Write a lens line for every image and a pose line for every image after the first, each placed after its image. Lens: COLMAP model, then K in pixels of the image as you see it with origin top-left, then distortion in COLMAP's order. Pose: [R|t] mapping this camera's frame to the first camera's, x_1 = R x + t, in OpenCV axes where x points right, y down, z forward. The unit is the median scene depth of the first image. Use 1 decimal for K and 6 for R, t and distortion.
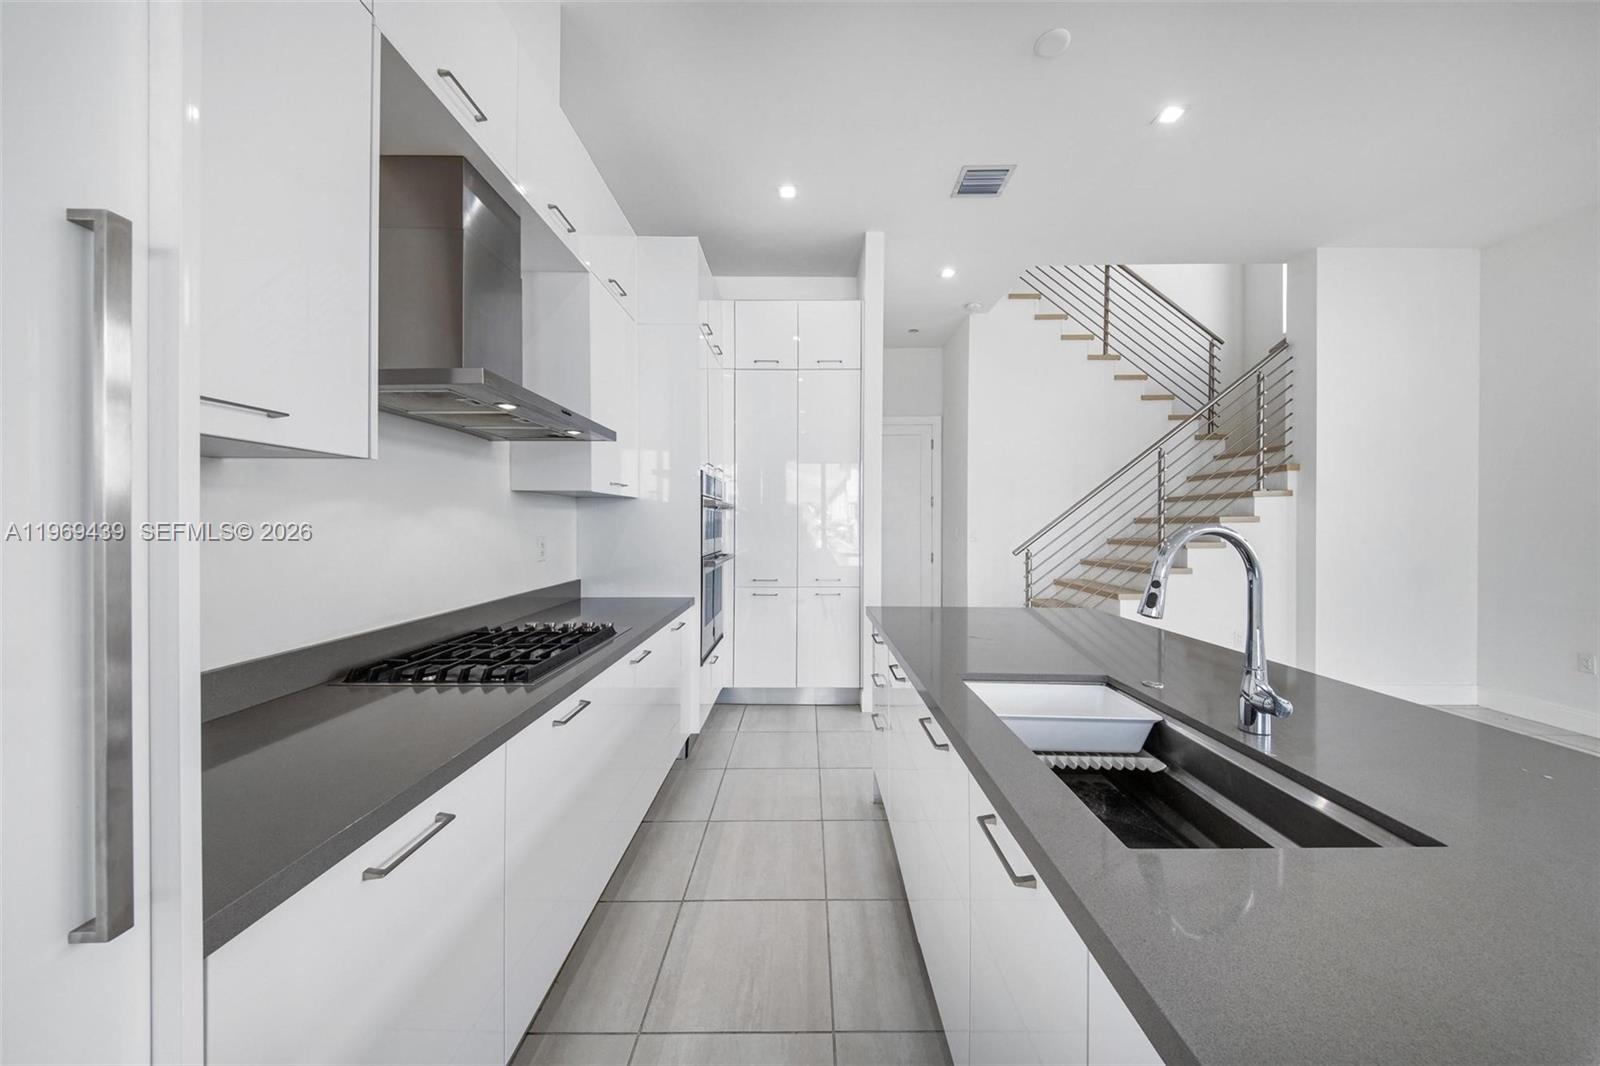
lens RADIAL K [[548.5, 0, 796.5], [0, 548.5, 530.0], [0, 0, 1]] dist [0.002554, -0.003079]
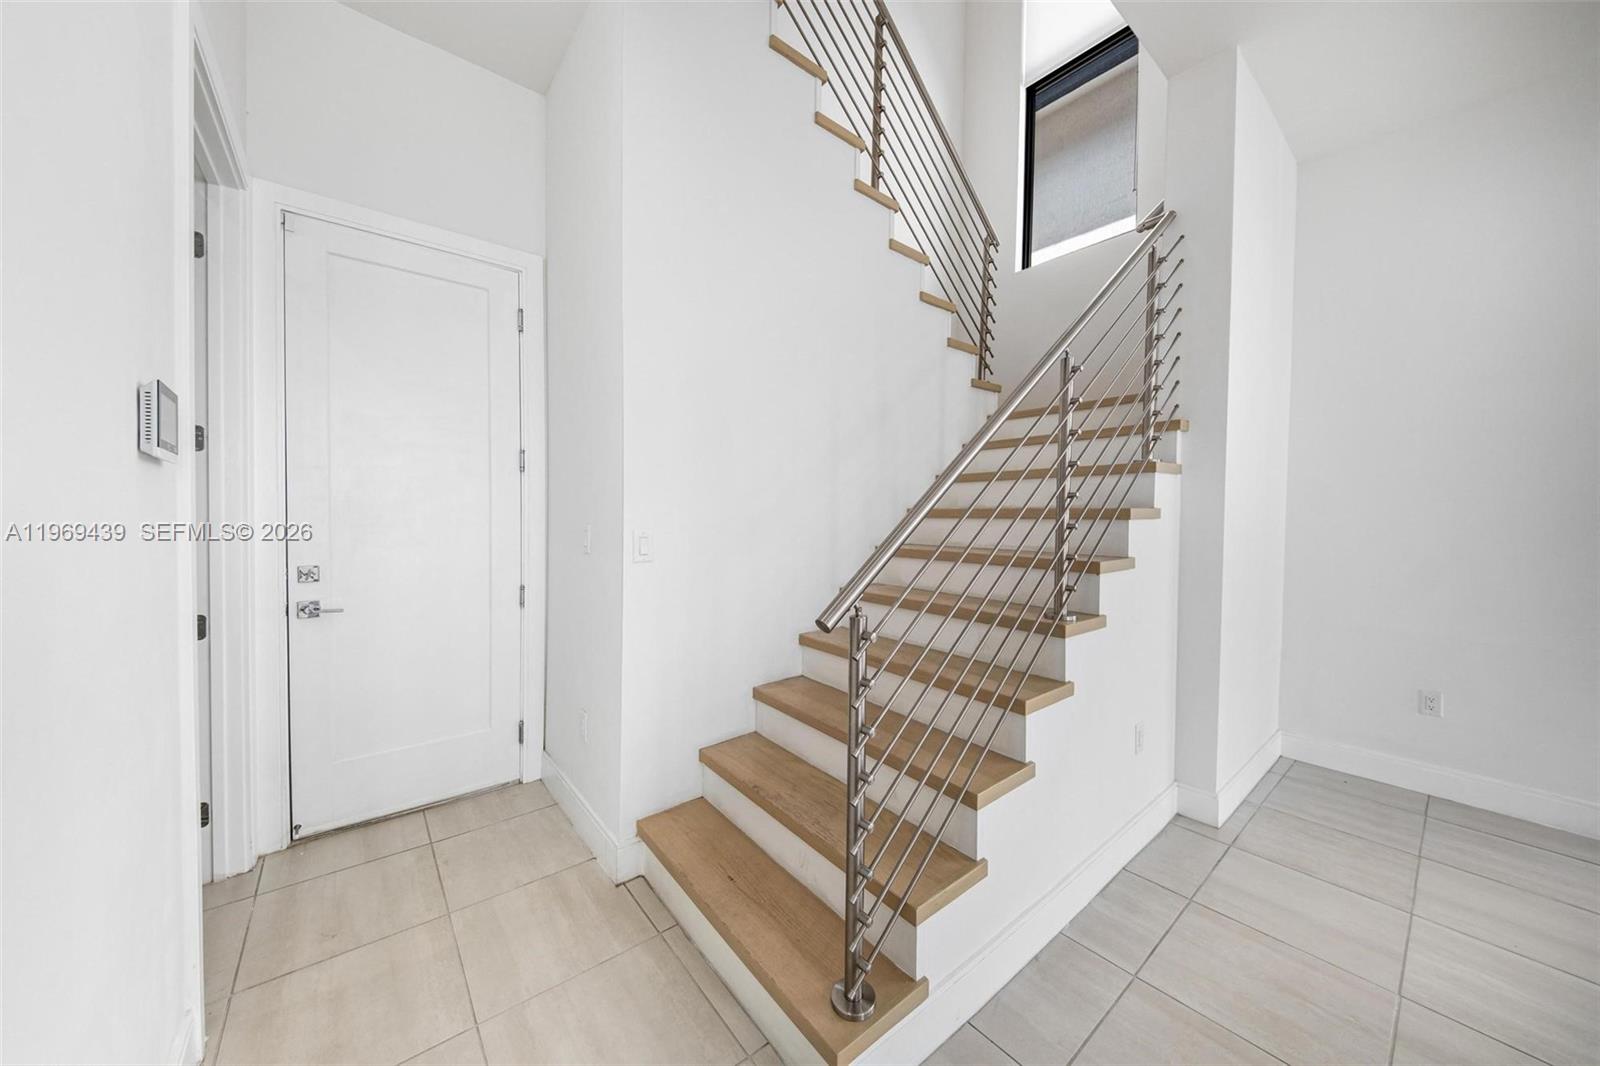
lens RADIAL K [[548.5, 0, 793.0], [0, 548.5, 532.2], [0, 0, 1]] dist [0.002554, -0.003079]
pose [[0.769648, -0.011185, 0.638370, 0.203931], [-0.004098, 0.999739, 0.022458, -0.011711], [-0.638455, -0.019901, 0.769402, 0.796234]]
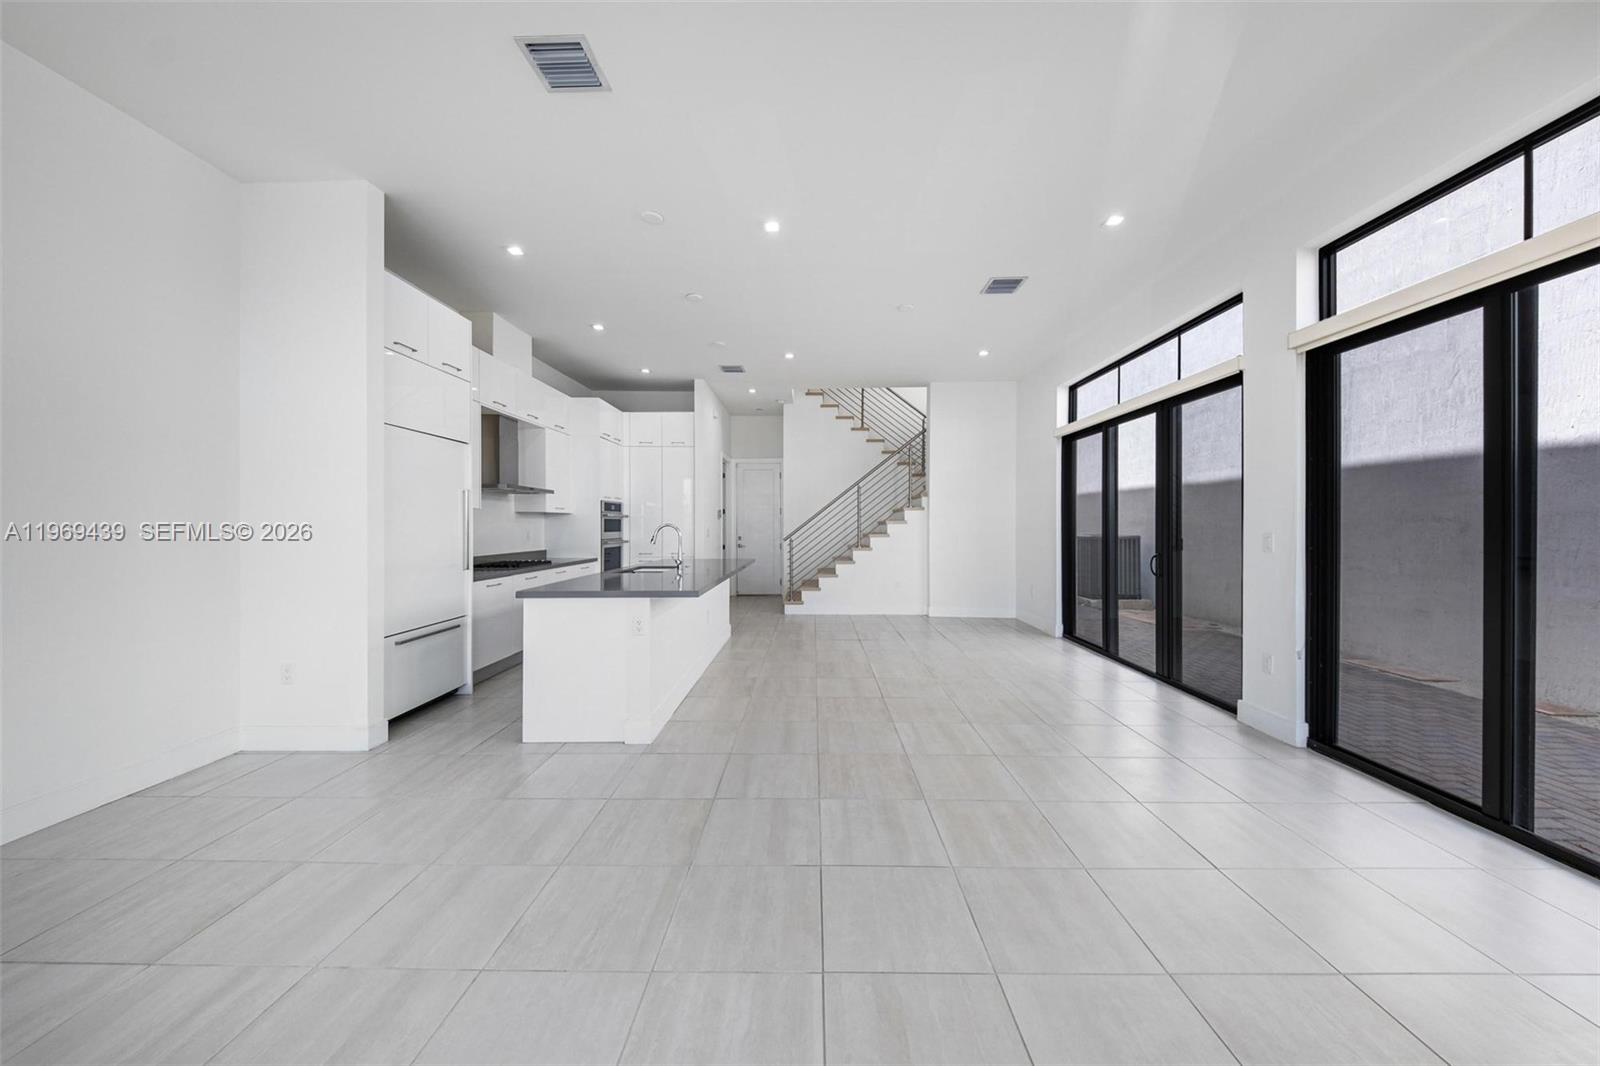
lens RADIAL K [[548.5, 0, 810.3], [0, 548.5, 530.9], [0, 0, 1]] dist [0.002554, -0.003079]
pose [[0.999999, 0.000378, -0.001212, 0.494869], [-0.000379, 1.000000, -0.000329, 0.010751], [0.001212, 0.000329, 0.999999, -0.903104]]
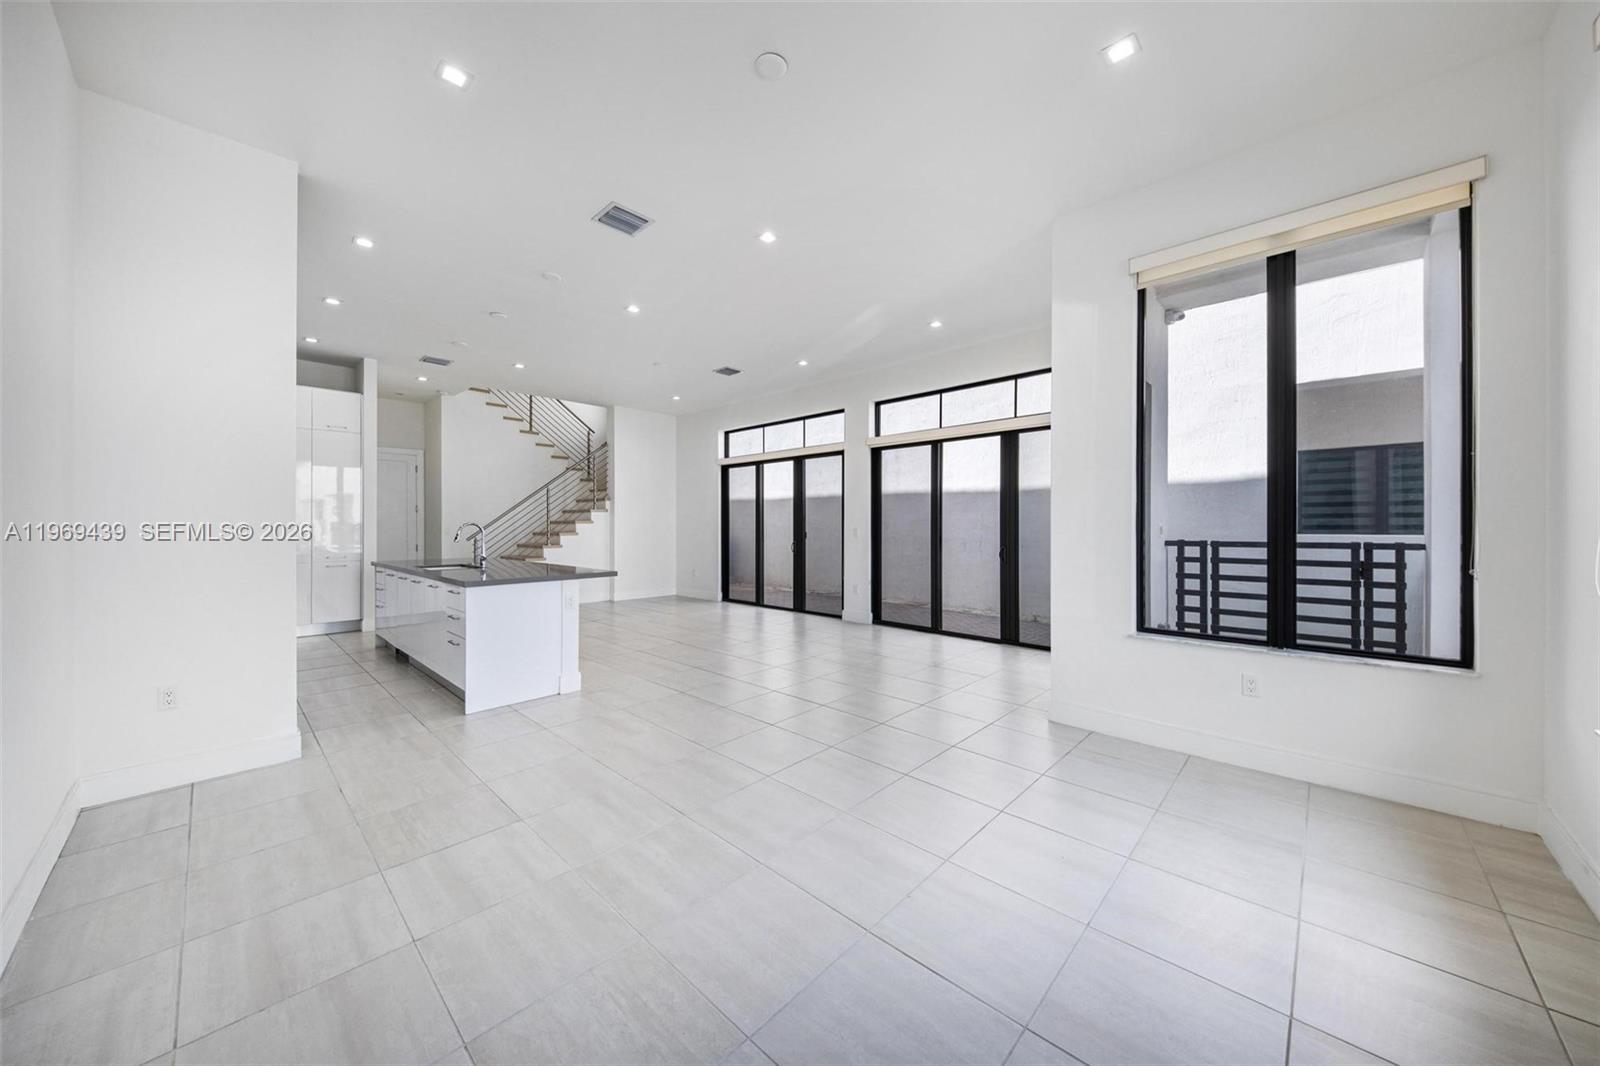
lens RADIAL K [[548.5, 0, 831.6], [0, 548.5, 532.8], [0, 0, 1]] dist [0.002554, -0.003079]
pose [[0.644488, -0.007525, 0.764577, -0.232783], [0.004183, 0.999971, 0.006315, 0.014073], [-0.764603, -0.000872, 0.644501, -1.158652]]
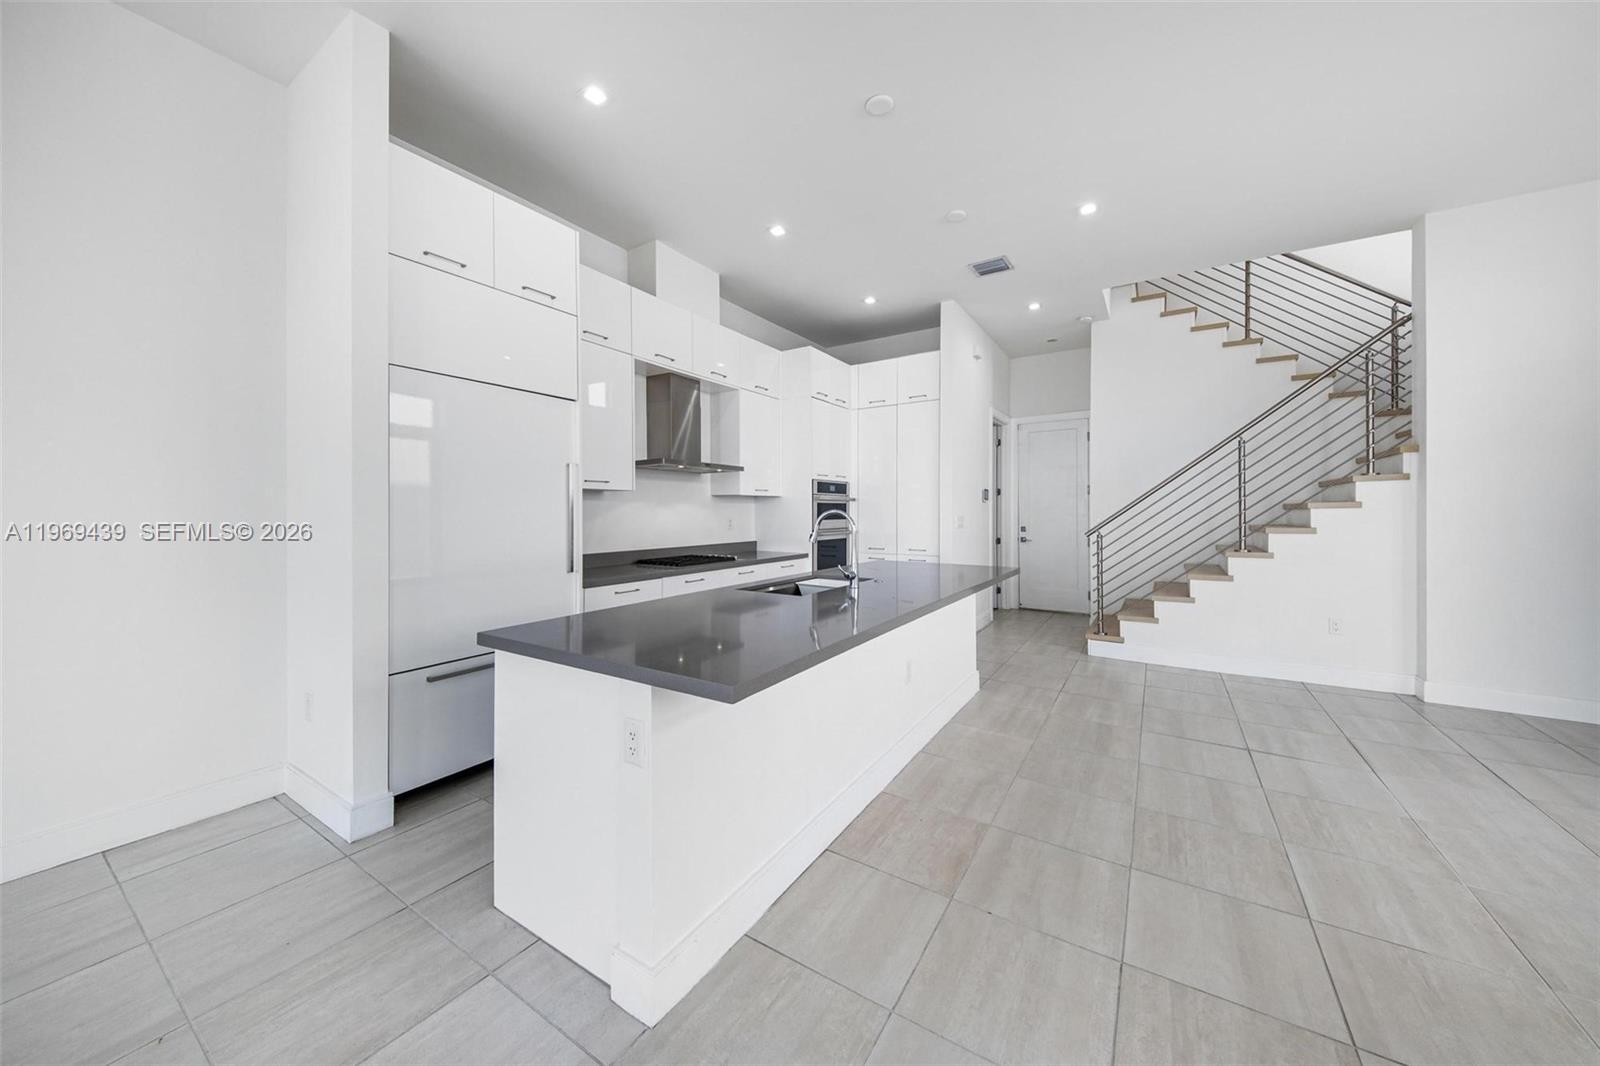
lens RADIAL K [[548.5, 0, 795.8], [0, 548.5, 519.3], [0, 0, 1]] dist [0.002554, -0.003079]
pose [[0.839712, 0.007902, -0.542975, 0.517475], [-0.004173, 0.999958, 0.008098, 0.002278], [0.543016, -0.004534, 0.839710, -0.344125]]
